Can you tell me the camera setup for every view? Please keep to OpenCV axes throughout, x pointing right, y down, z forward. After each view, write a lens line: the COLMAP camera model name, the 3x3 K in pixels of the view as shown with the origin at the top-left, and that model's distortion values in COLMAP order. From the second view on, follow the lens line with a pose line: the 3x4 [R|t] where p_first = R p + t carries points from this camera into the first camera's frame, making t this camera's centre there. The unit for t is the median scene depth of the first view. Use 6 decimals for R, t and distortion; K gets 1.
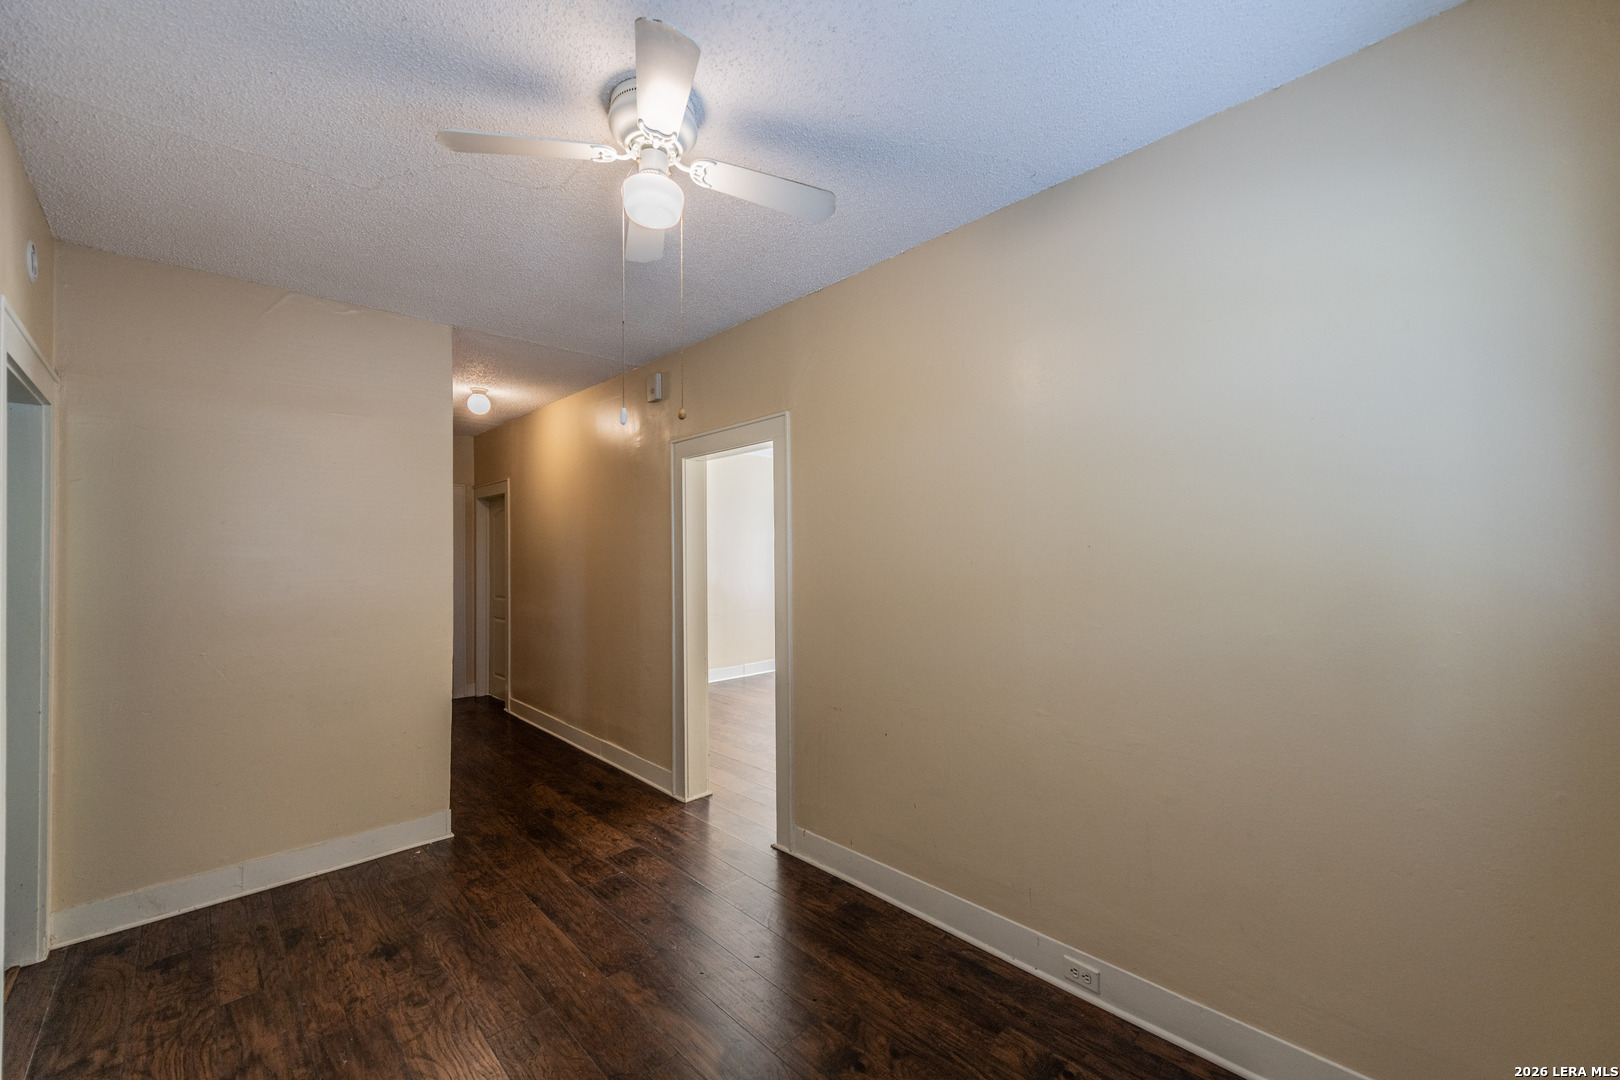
lens RADIAL K [[624.0, 0, 810.0], [0, 624.0, 540.0], [0, 0, 1]] dist [0.001553, -0.000784]
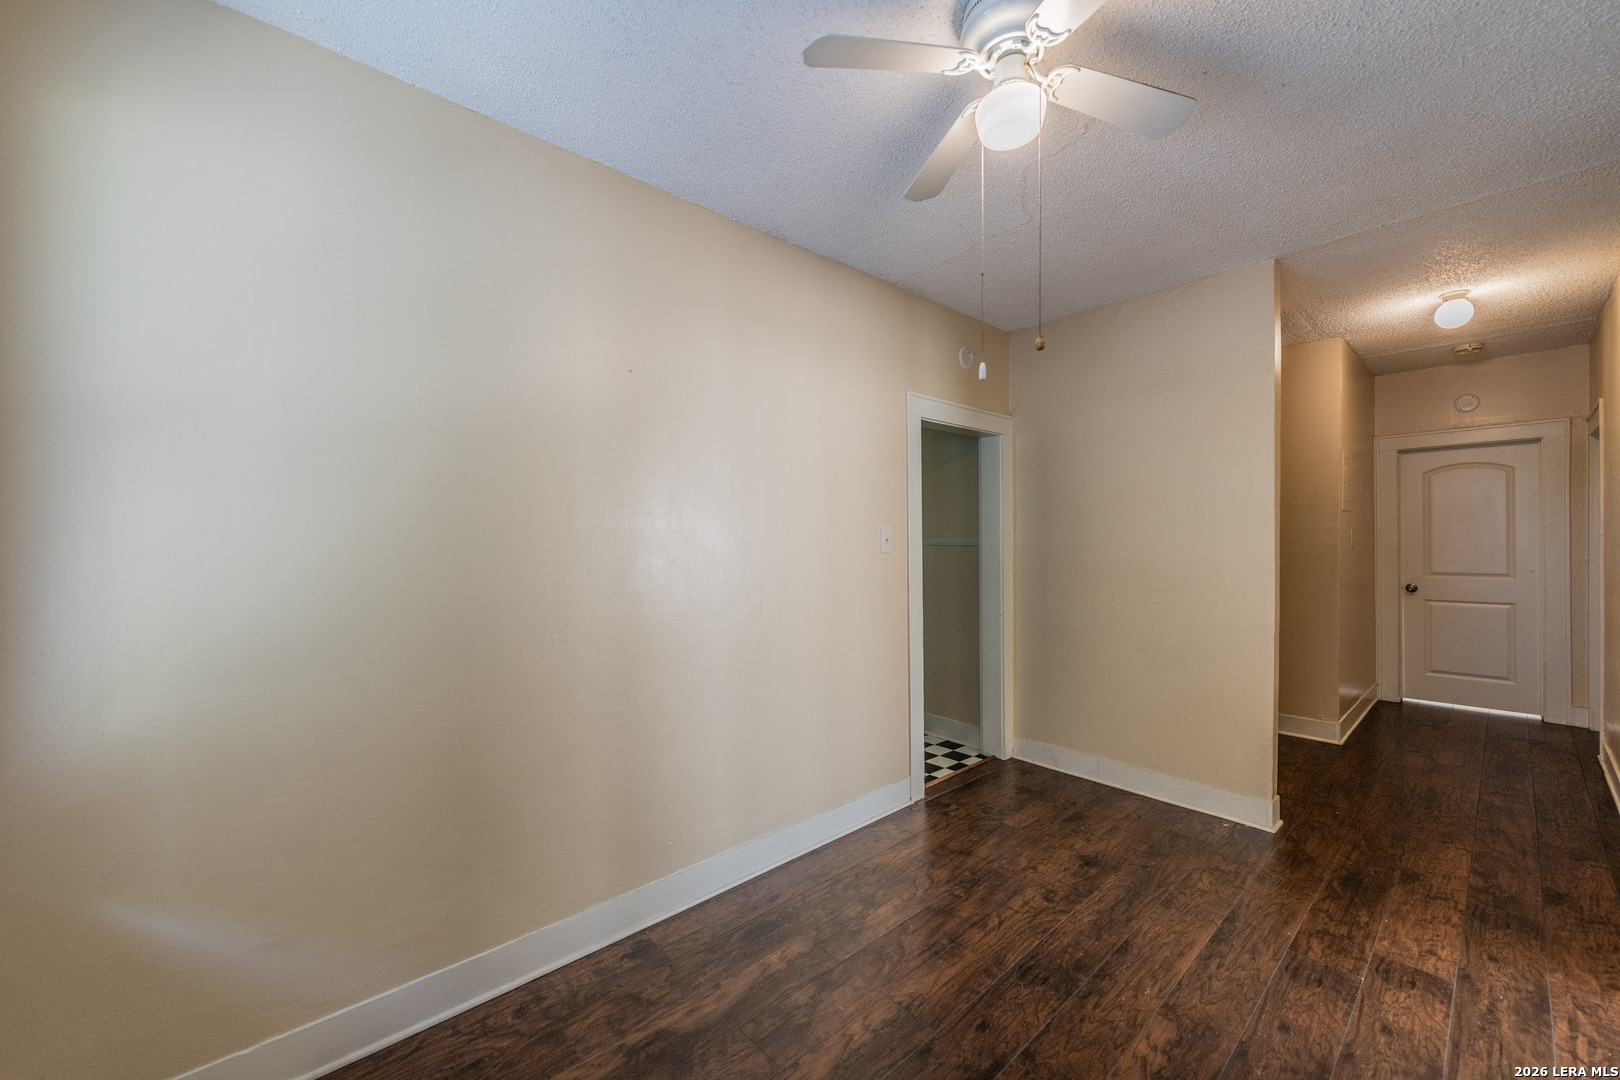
lens RADIAL K [[624.0, 0, 810.0], [0, 624.0, 540.0], [0, 0, 1]] dist [0.001553, -0.000784]
pose [[-0.044356, 0.009457, -0.998971, 0.440518], [0.033022, 0.999423, 0.007995, 0.030982], [0.998470, -0.032633, -0.044642, 0.486817]]
